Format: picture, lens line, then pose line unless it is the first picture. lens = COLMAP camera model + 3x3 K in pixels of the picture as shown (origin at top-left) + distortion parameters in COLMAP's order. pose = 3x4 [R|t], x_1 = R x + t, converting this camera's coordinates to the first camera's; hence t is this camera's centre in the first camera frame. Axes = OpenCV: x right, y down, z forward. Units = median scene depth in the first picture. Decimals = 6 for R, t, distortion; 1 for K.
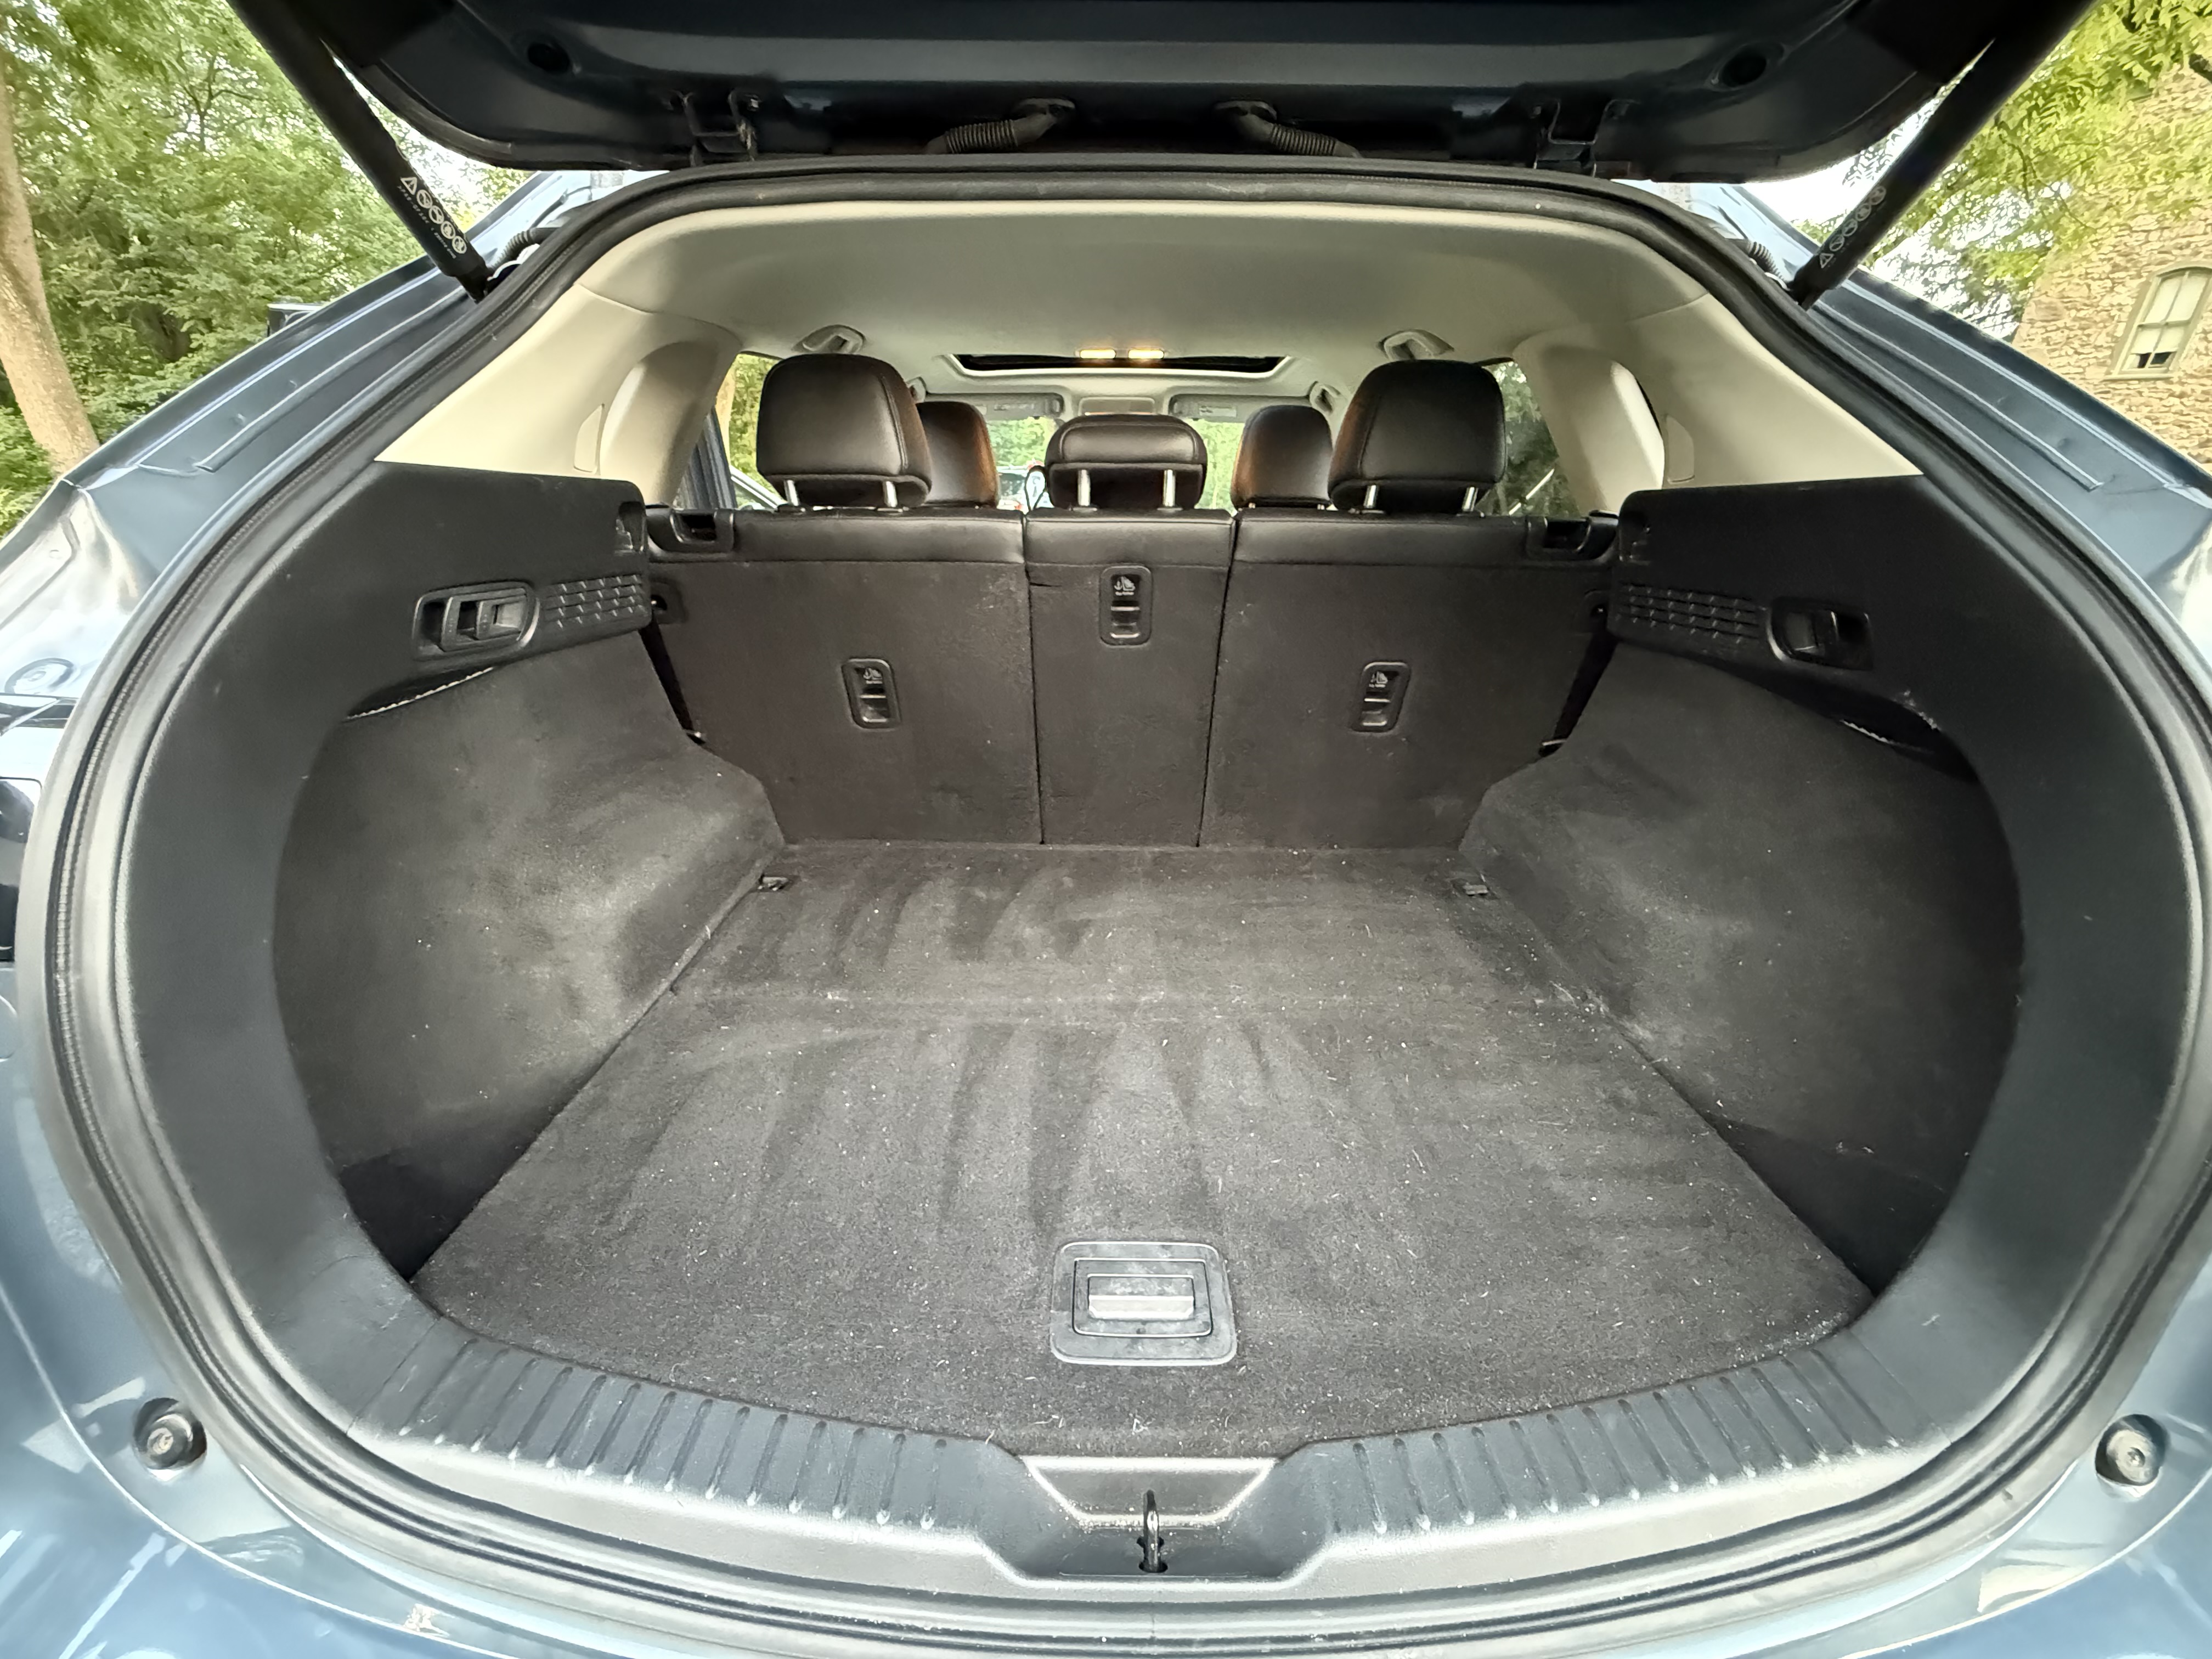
lens RADIAL K [[883.4, 0, 1105.4], [0, 883.4, 827.0], [0, 0, 1]] dist [-0.001148, -0.000148]
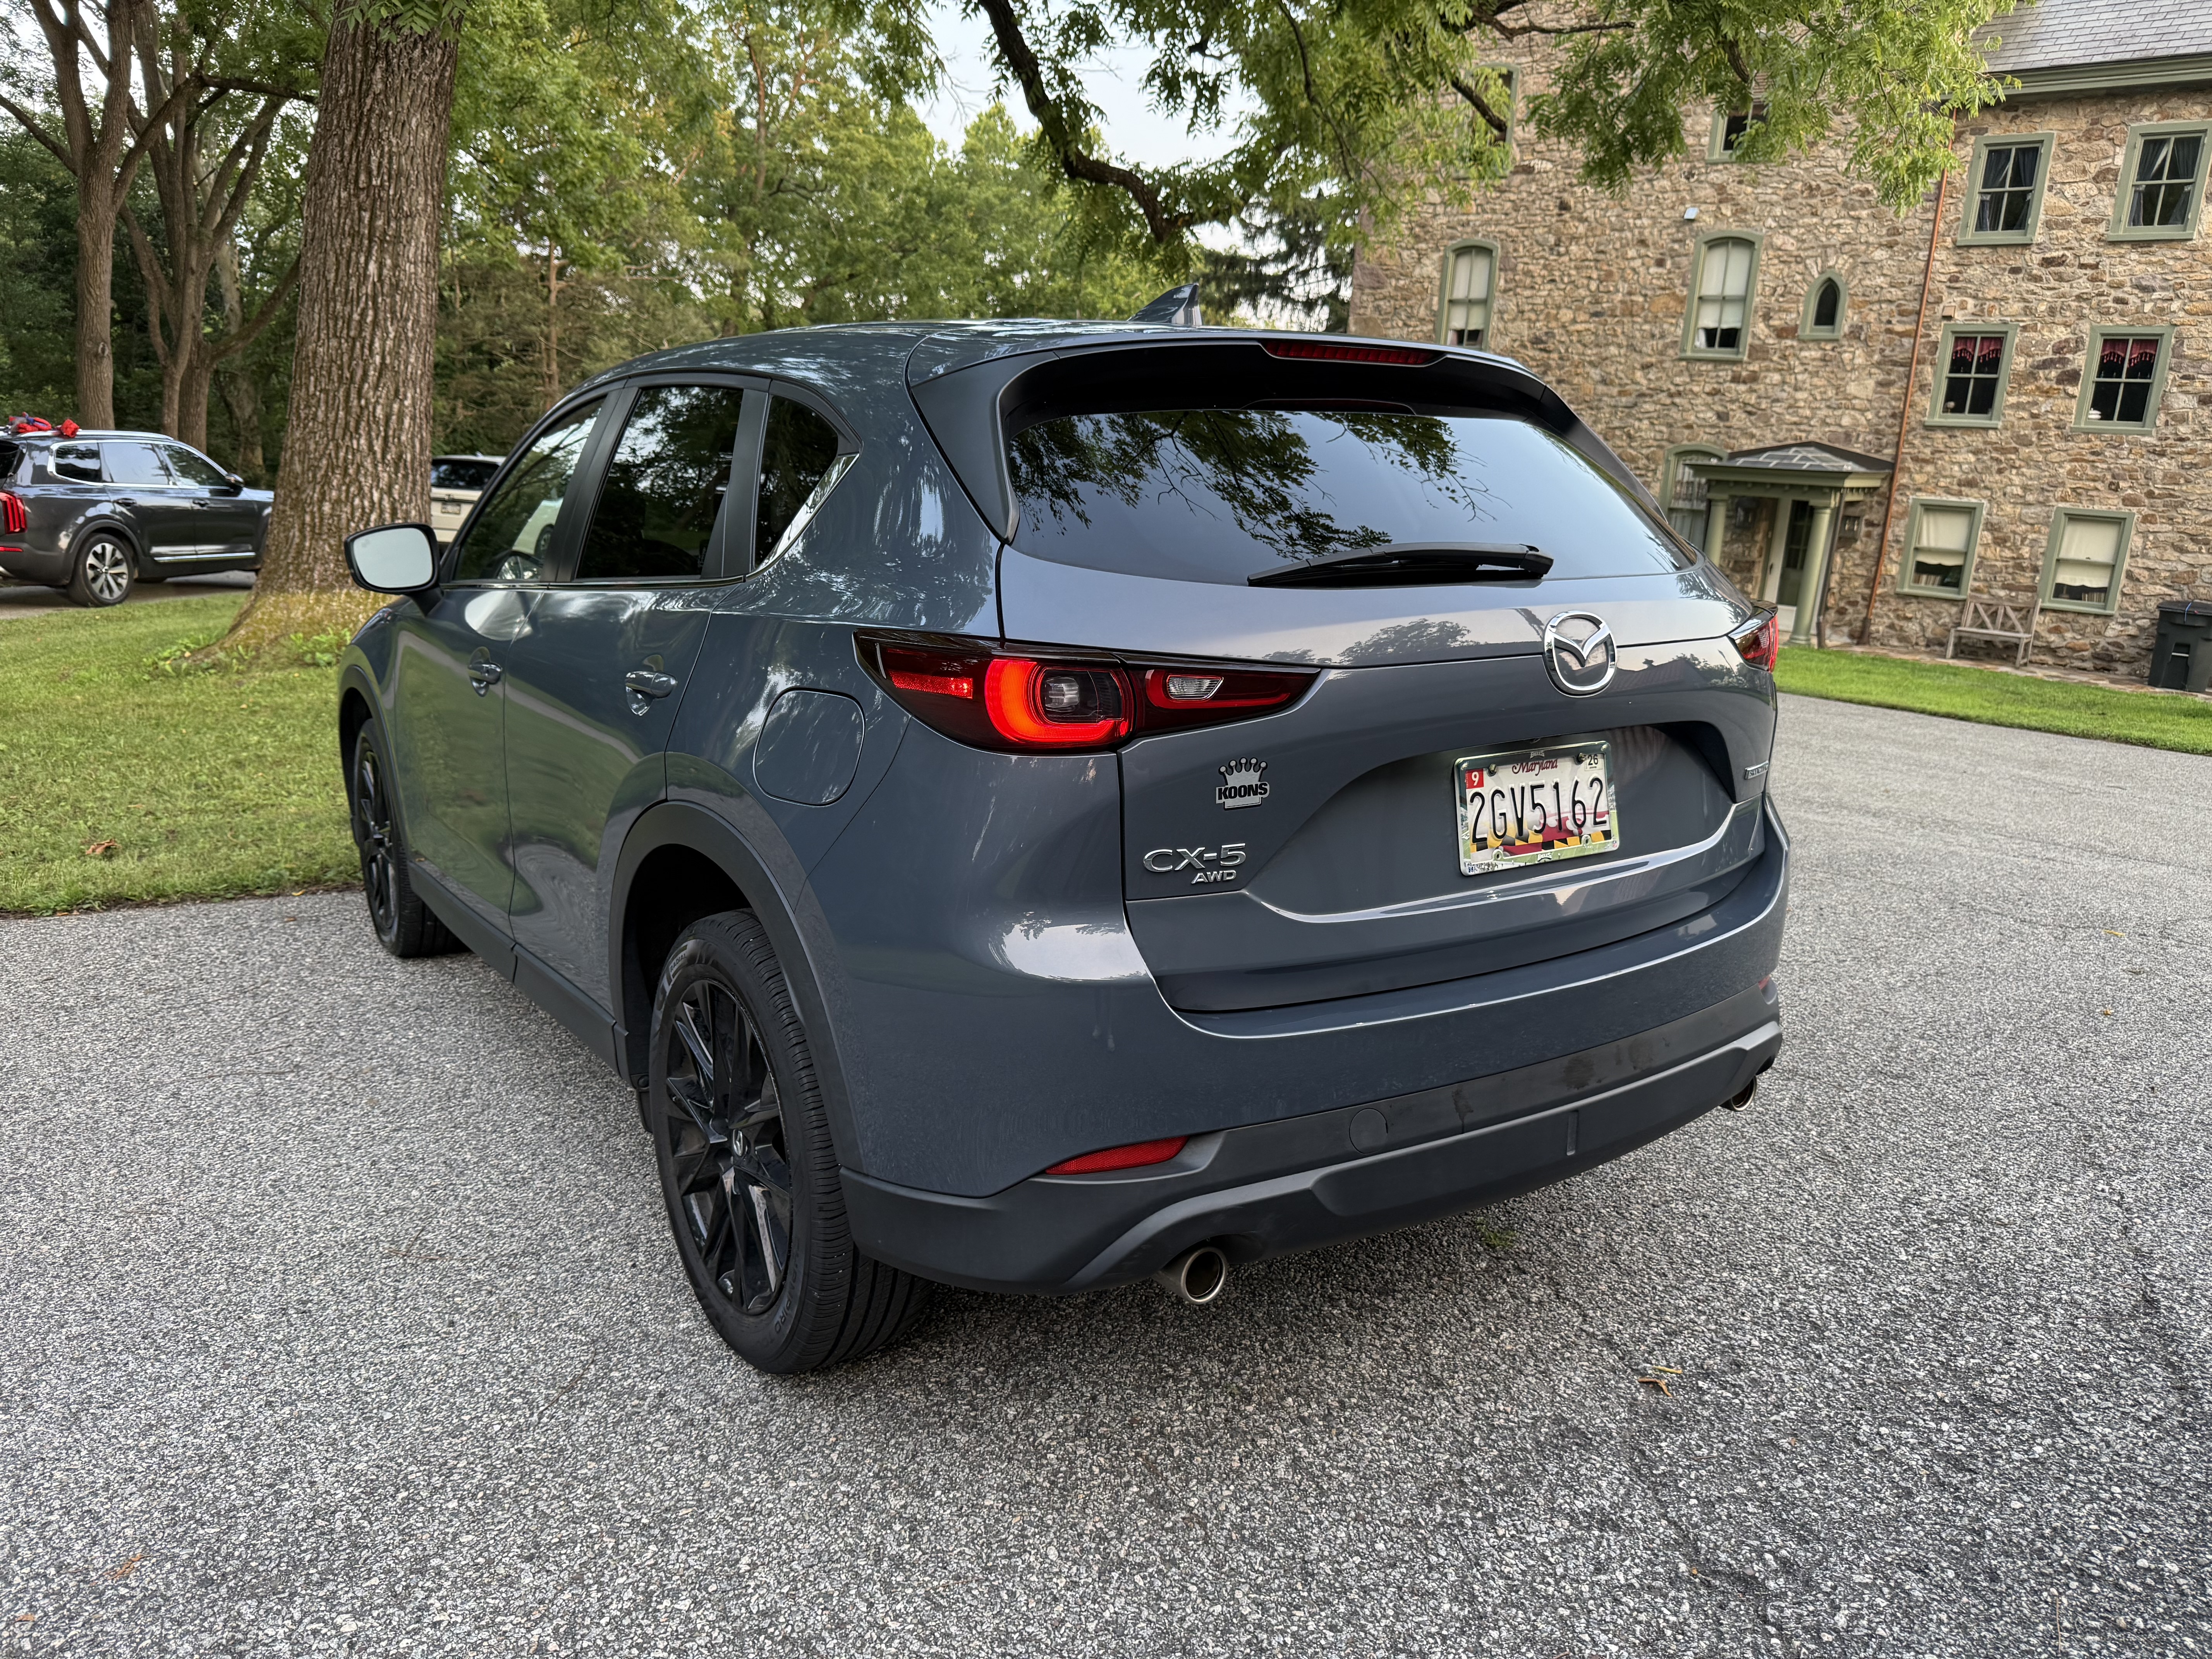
lens RADIAL K [[1552.0, 0, 1104.4], [0, 1552.0, 828.8], [0, 0, 1]] dist [0.001608, -0.019875]
pose [[0.825424, -0.121293, 0.551329, -0.080111], [0.194555, 0.977933, -0.076132, 0.022645], [-0.529928, 0.170105, 0.830807, -0.058290]]
